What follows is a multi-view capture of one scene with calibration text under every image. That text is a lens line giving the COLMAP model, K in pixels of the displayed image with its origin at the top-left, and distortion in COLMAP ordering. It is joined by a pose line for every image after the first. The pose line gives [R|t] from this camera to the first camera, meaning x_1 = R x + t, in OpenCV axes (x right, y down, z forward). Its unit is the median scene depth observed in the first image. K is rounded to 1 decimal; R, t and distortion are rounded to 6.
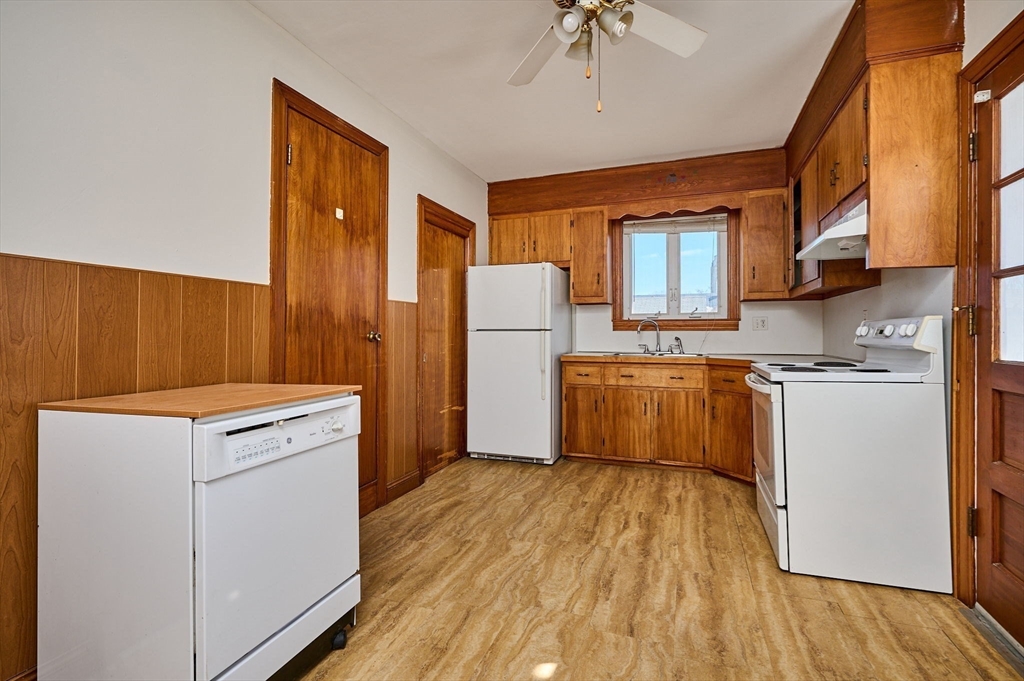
lens RADIAL K [[462.2, 0, 520.1], [0, 462.2, 339.7], [0, 0, 1]] dist [-0.002024, 0.000054]
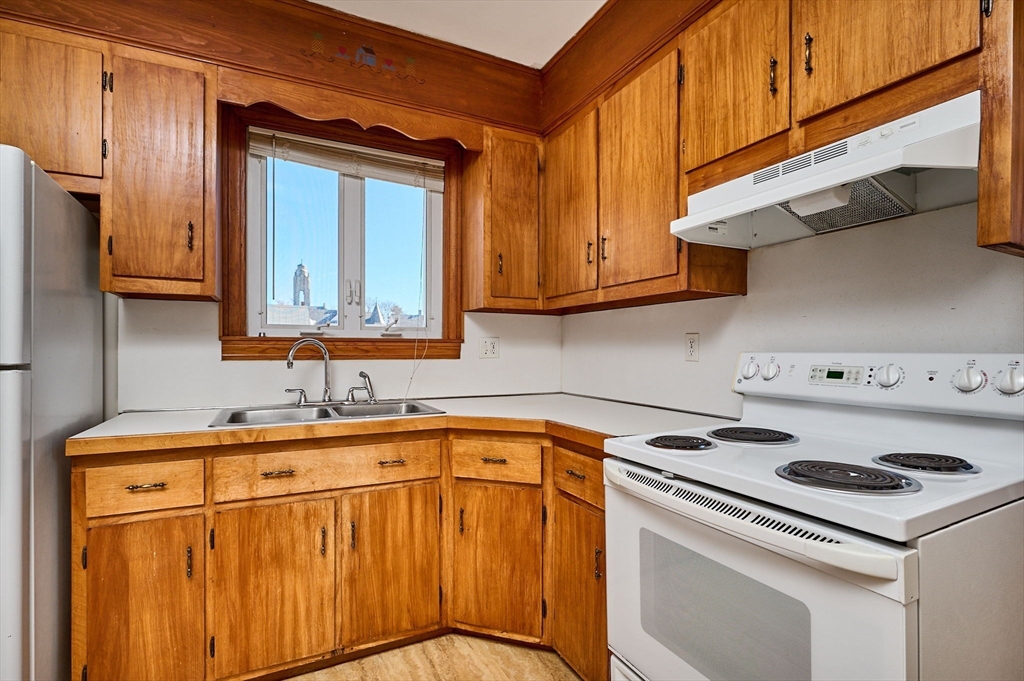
lens RADIAL K [[486.6, 0, 513.7], [0, 486.6, 347.2], [0, 0, 1]] dist [-0.002784, -0.000311]
pose [[0.679980, 0.002449, 0.733226, 0.052378], [0.007041, 0.999927, -0.009869, -0.029331], [-0.733196, 0.011873, 0.679913, 0.535397]]
